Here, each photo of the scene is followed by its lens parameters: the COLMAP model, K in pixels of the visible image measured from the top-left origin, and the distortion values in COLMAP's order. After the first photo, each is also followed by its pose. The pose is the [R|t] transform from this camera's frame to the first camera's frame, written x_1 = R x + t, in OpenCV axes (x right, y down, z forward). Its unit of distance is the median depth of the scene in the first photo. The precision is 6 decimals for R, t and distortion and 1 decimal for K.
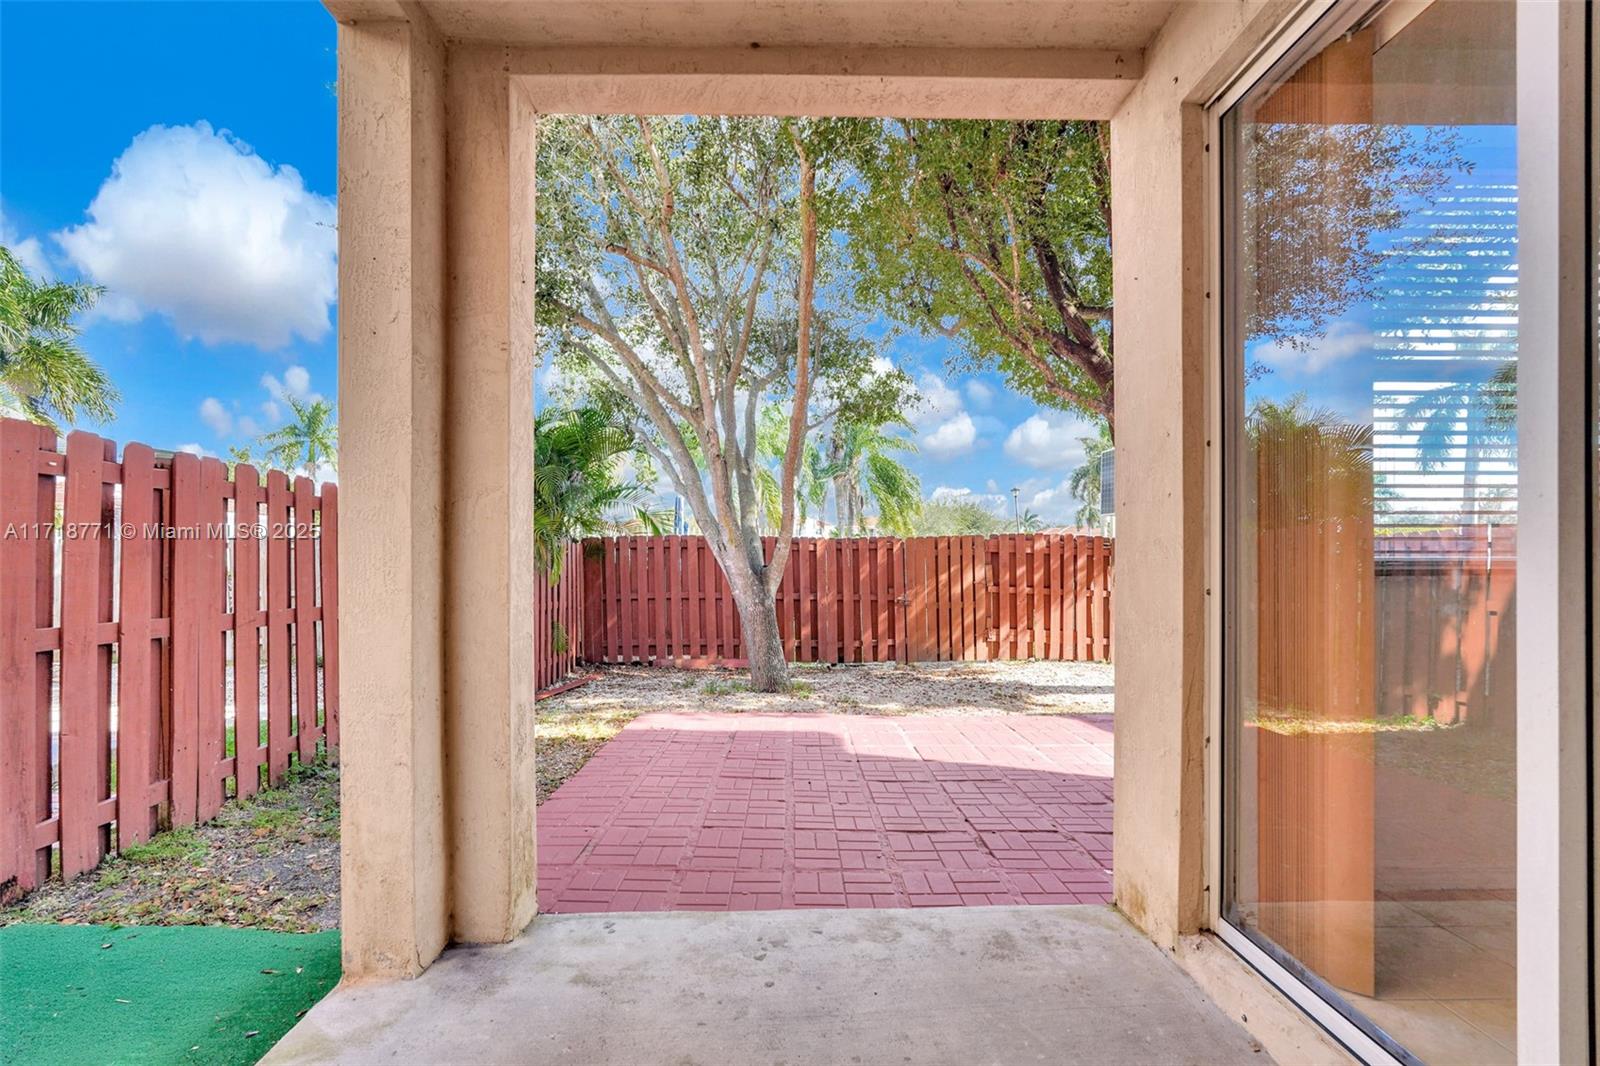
lens RADIAL K [[739.9, 0, 779.4], [0, 739.9, 558.2], [0, 0, 1]] dist [-0.006430, 0.000635]
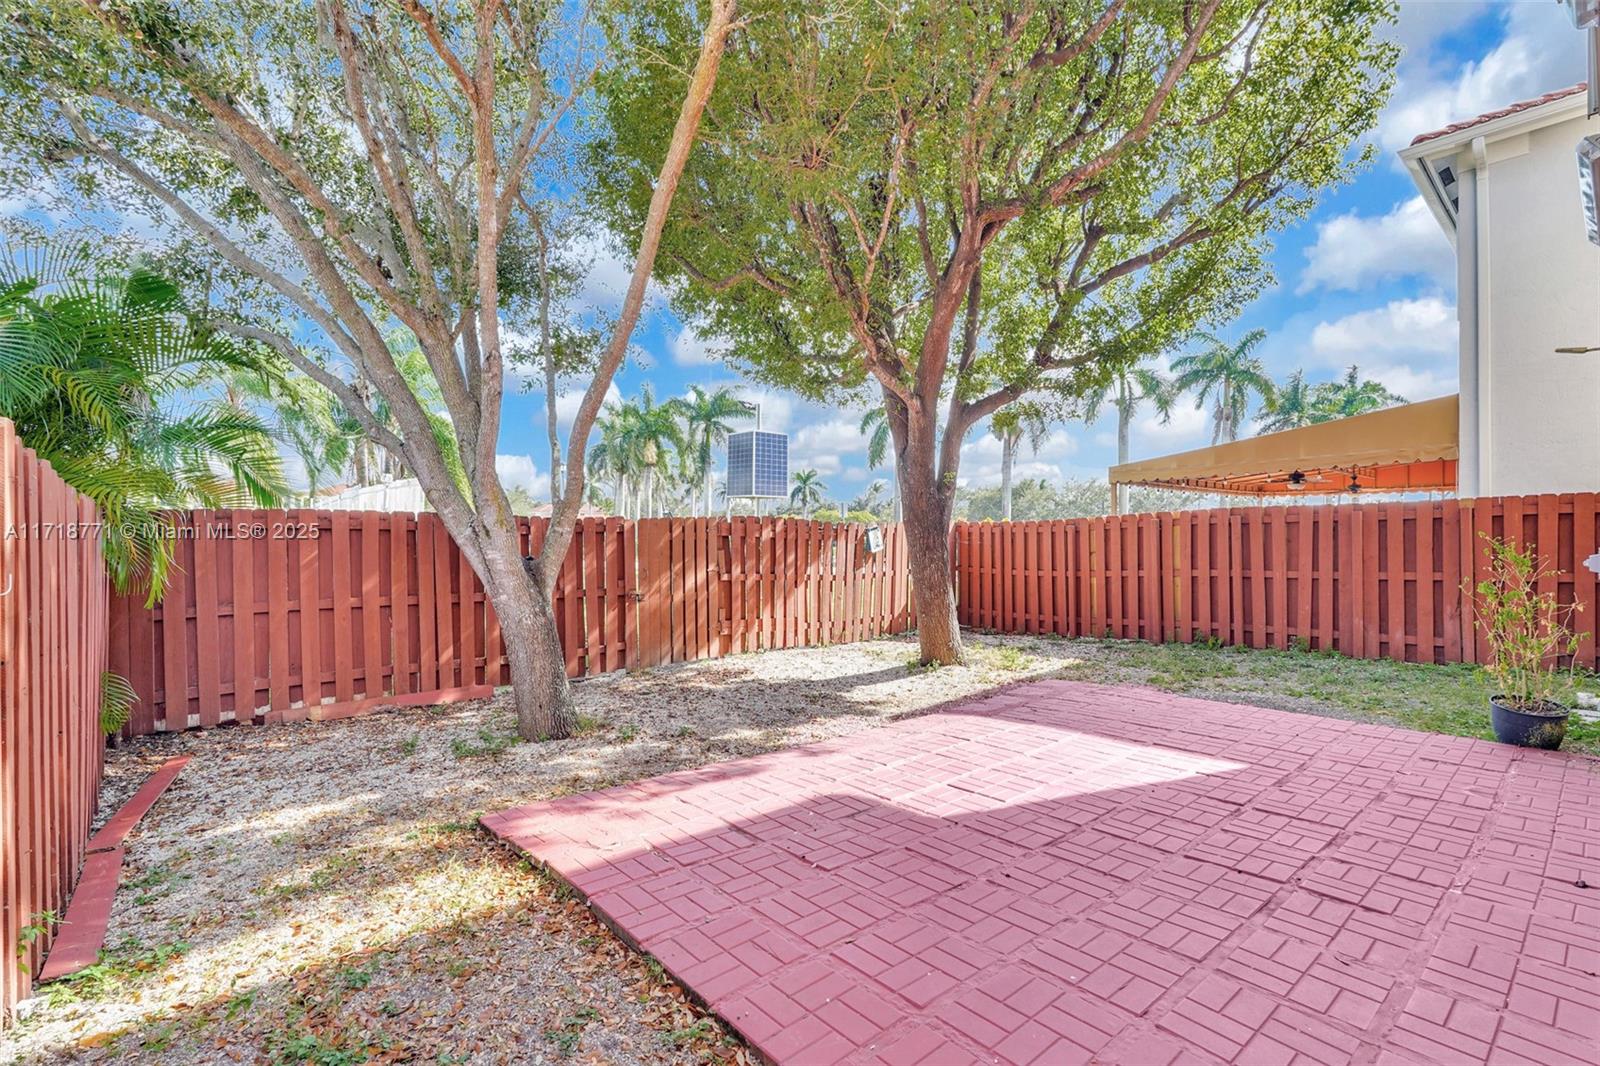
lens RADIAL K [[739.9, 0, 791.5], [0, 739.9, 534.1], [0, 0, 1]] dist [-0.006430, 0.000635]
pose [[0.747969, 0.002285, 0.663729, -0.299495], [-0.002109, 0.999997, -0.001066, -0.012560], [-0.663730, -0.000602, 0.747972, 0.308958]]
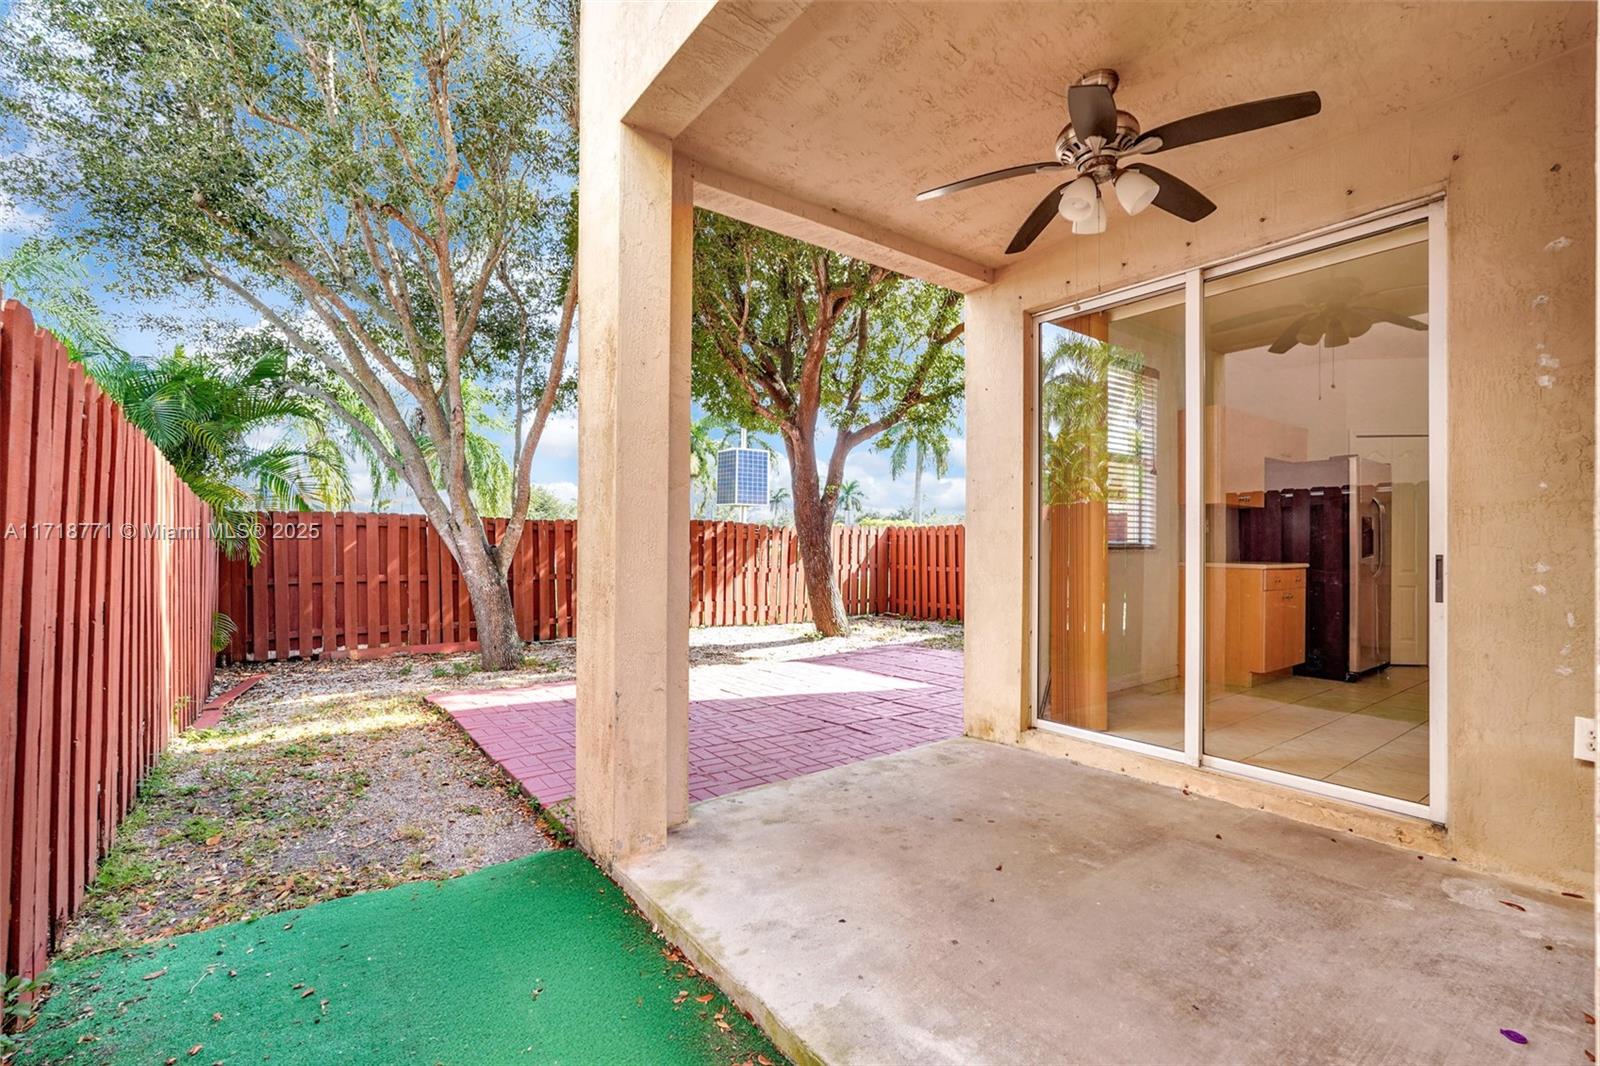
lens RADIAL K [[739.9, 0, 802.9], [0, 739.9, 540.1], [0, 0, 1]] dist [-0.006430, 0.000635]
pose [[0.800379, 0.009791, 0.599414, -0.284964], [-0.008586, 0.999951, -0.004869, 0.002835], [-0.599432, -0.001250, 0.800424, -0.059135]]
